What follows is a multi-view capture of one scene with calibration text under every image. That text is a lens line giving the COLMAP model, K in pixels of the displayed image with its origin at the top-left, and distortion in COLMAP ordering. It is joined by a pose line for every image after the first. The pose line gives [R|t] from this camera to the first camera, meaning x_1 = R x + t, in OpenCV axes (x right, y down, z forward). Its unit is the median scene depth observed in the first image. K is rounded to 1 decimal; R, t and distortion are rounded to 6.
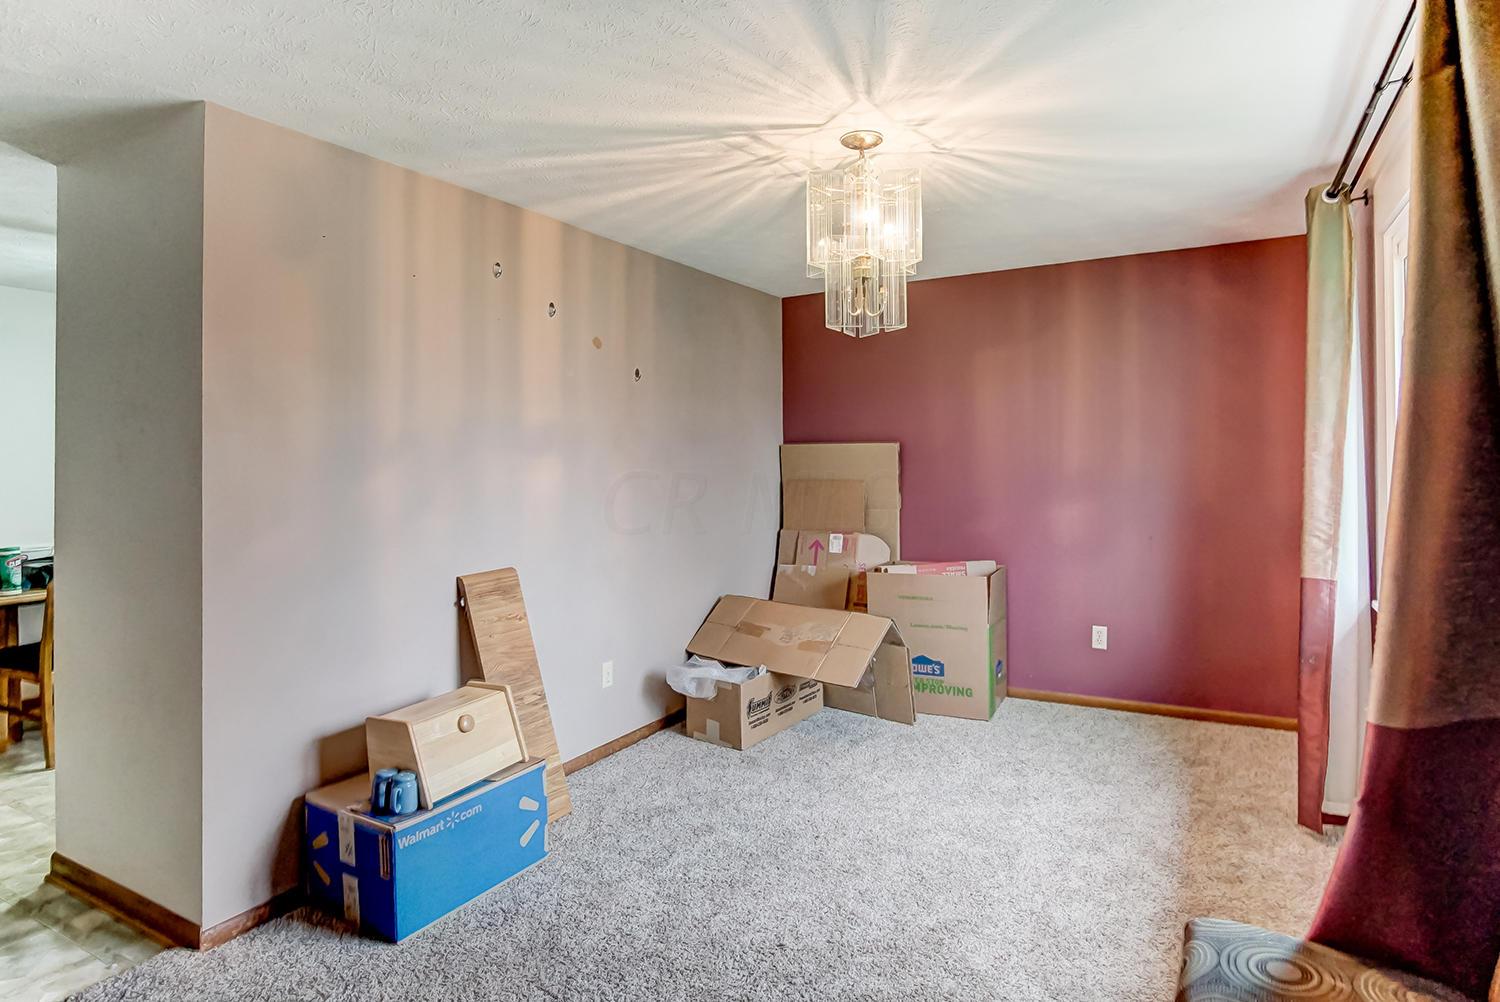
lens RADIAL K [[810.5, 0, 751.5], [0, 810.5, 466.2], [0, 0, 1]] dist [-0.005224, -0.000651]
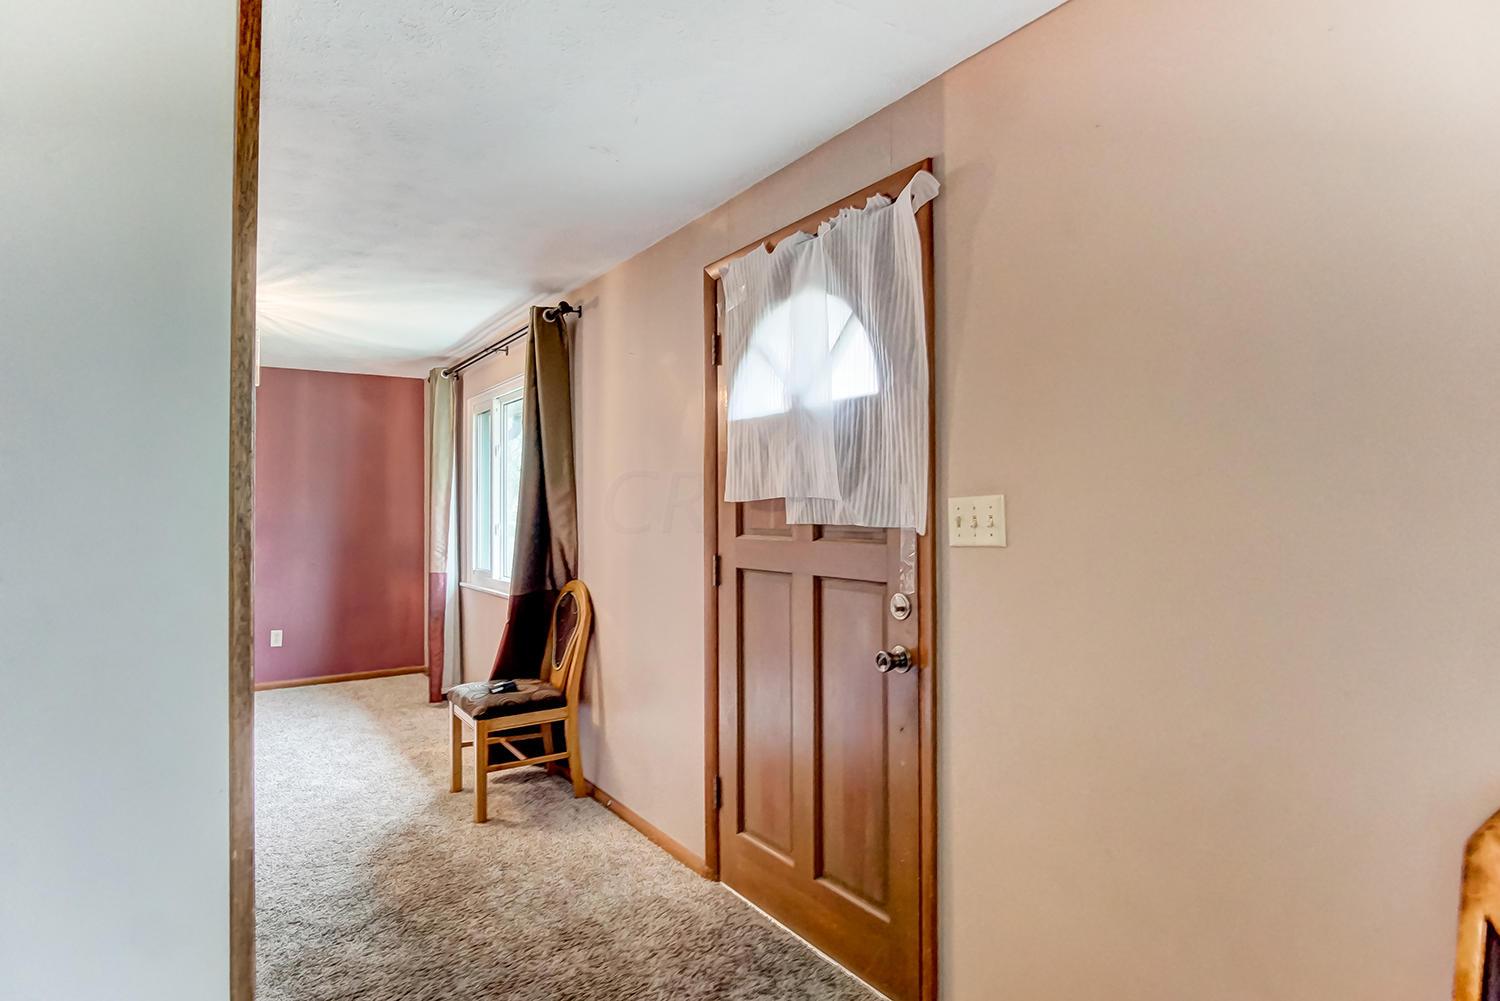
lens RADIAL K [[785.5, 0, 750.0], [0, 785.5, 500.5], [0, 0, 1]] dist [-0.001928, -0.000002]
pose [[0.432501, 0.024447, 0.901302, -0.663801], [0.001872, 0.999606, -0.028011, 0.022794], [-0.901632, 0.013802, 0.432285, -0.474933]]
